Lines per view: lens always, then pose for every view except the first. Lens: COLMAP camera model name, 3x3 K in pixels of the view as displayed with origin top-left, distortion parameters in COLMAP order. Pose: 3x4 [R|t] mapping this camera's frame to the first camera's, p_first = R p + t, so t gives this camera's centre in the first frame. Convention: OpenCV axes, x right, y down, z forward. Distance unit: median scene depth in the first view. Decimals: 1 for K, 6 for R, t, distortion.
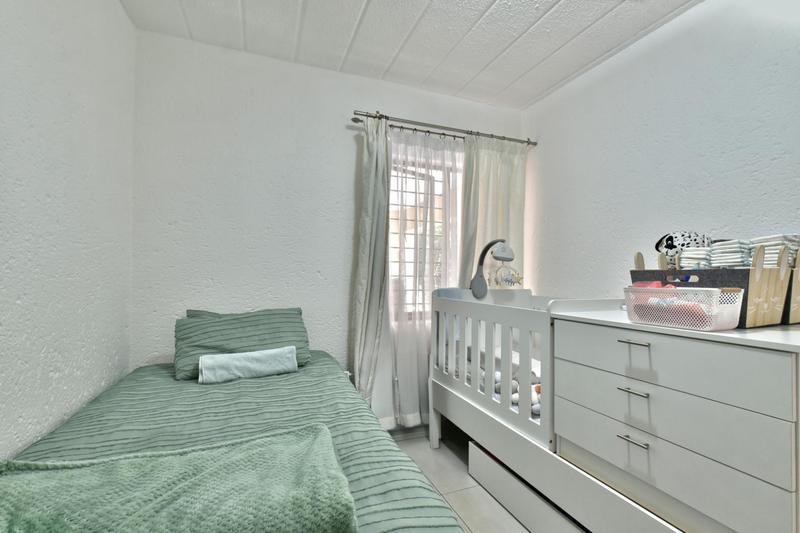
lens RADIAL K [[360.2, 0, 401.1], [0, 360.2, 272.3], [0, 0, 1]] dist [-0.000426, -0.000608]
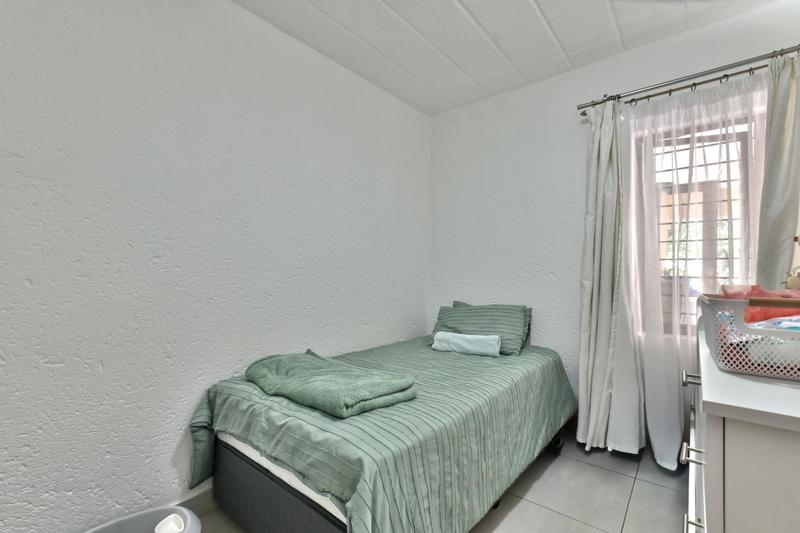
lens RADIAL K [[360.2, 0, 401.1], [0, 360.2, 266.7], [0, 0, 1]] dist [-0.000426, -0.000608]
pose [[0.483496, -0.028960, -0.874867, 0.468501], [0.000391, 0.999460, -0.032868, 0.014846], [0.875346, 0.015550, 0.483246, 0.120744]]
